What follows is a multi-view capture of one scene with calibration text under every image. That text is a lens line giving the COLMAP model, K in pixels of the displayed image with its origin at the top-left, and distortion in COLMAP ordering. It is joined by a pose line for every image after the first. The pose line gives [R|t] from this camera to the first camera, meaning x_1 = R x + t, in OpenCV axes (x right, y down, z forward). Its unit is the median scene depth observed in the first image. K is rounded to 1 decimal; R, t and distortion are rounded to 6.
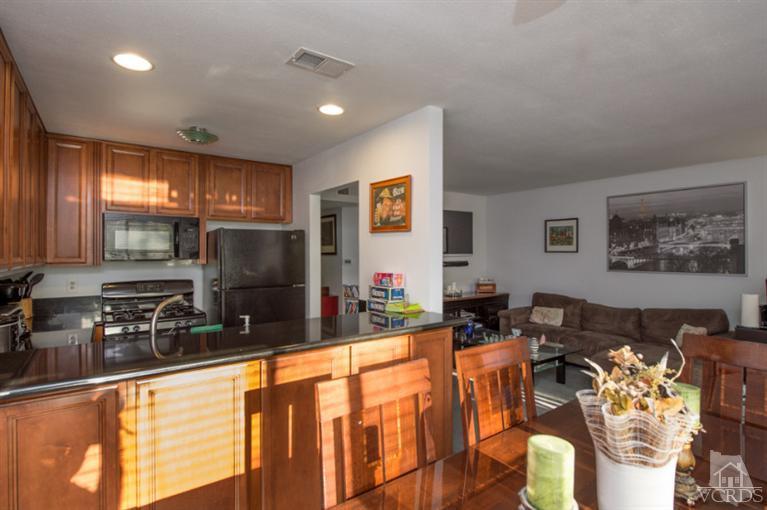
lens RADIAL K [[393.3, 0, 383.6], [0, 393.3, 250.5], [0, 0, 1]] dist [-0.002959, -0.001423]
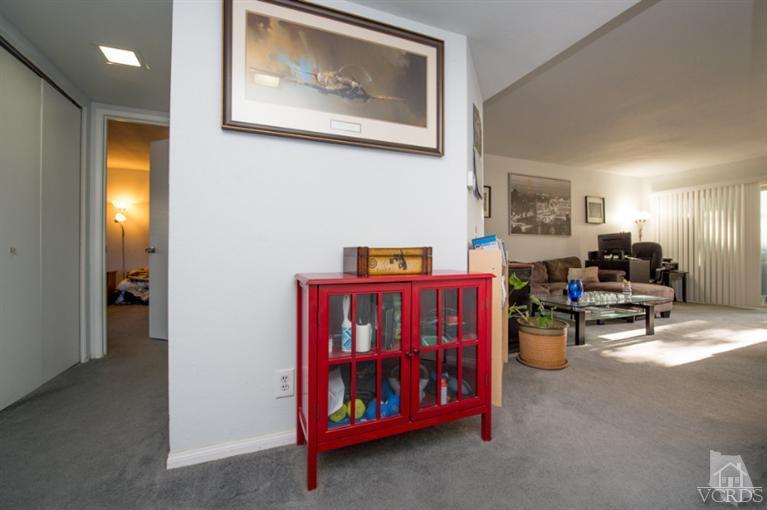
lens RADIAL K [[324.9, 0, 387.6], [0, 324.9, 251.7], [0, 0, 1]] dist [-0.022123, -0.000338]
pose [[0.242325, 0.006998, 0.970170, -0.523750], [-0.007198, 0.999959, -0.005415, 0.123531], [-0.970168, -0.005671, 0.242366, 1.233881]]
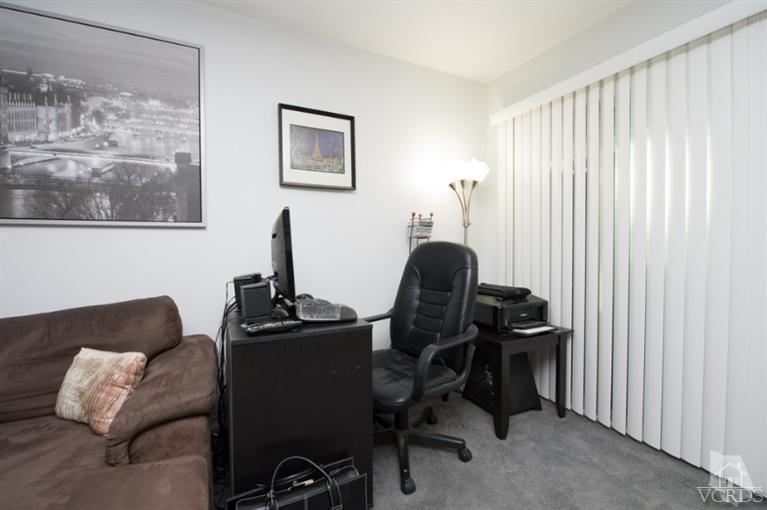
lens RADIAL K [[350.6, 0, 386.7], [0, 350.6, 252.7], [0, 0, 1]] dist [-0.011914, -0.002065]
pose [[0.161949, -0.018804, 0.986620, 0.433821], [-0.001798, 0.999811, 0.019351, 0.078652], [-0.986798, -0.004908, 0.161884, 0.589212]]
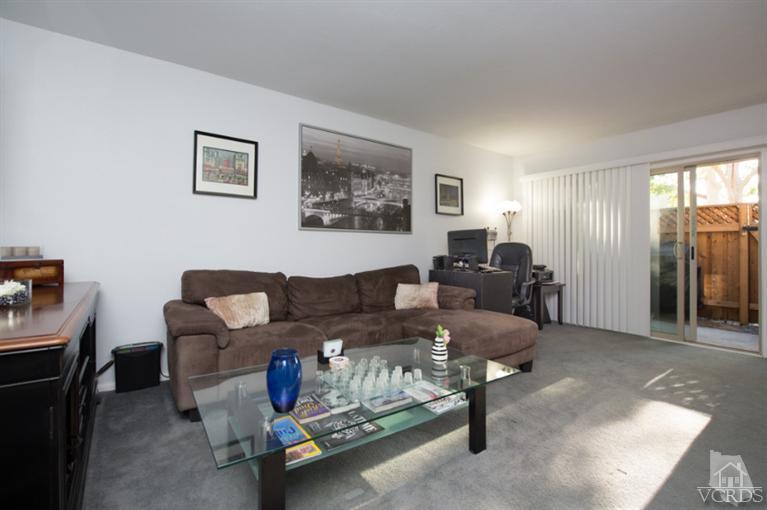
lens RADIAL K [[350.6, 0, 379.9], [0, 350.6, 241.0], [0, 0, 1]] dist [-0.011914, -0.002065]
pose [[0.000064, 0.020700, 0.999786, -0.058204], [-0.011800, 0.999716, -0.020698, 0.093601], [-0.999930, -0.011796, 0.000308, 0.941187]]
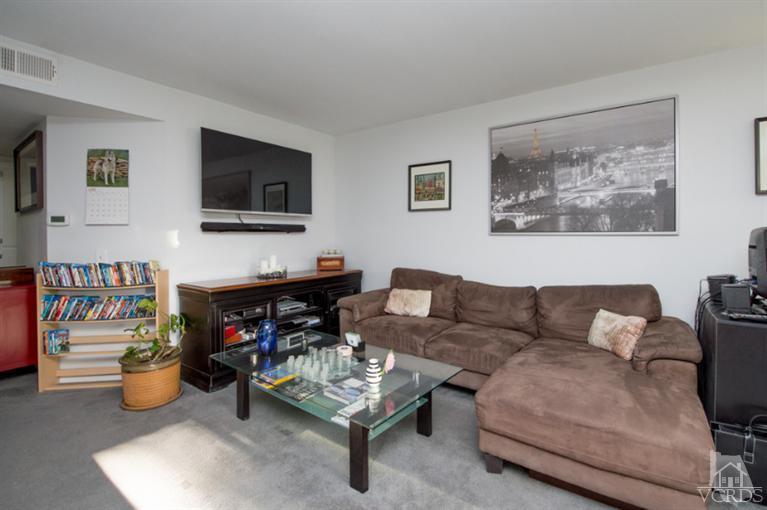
lens RADIAL K [[350.6, 0, 400.3], [0, 350.6, 237.1], [0, 0, 1]] dist [-0.011914, -0.002065]
pose [[0.946253, 0.000743, 0.323426, 0.239800], [-0.003687, 0.999957, 0.008490, 0.057673], [-0.323406, -0.009226, 0.946215, 0.506424]]
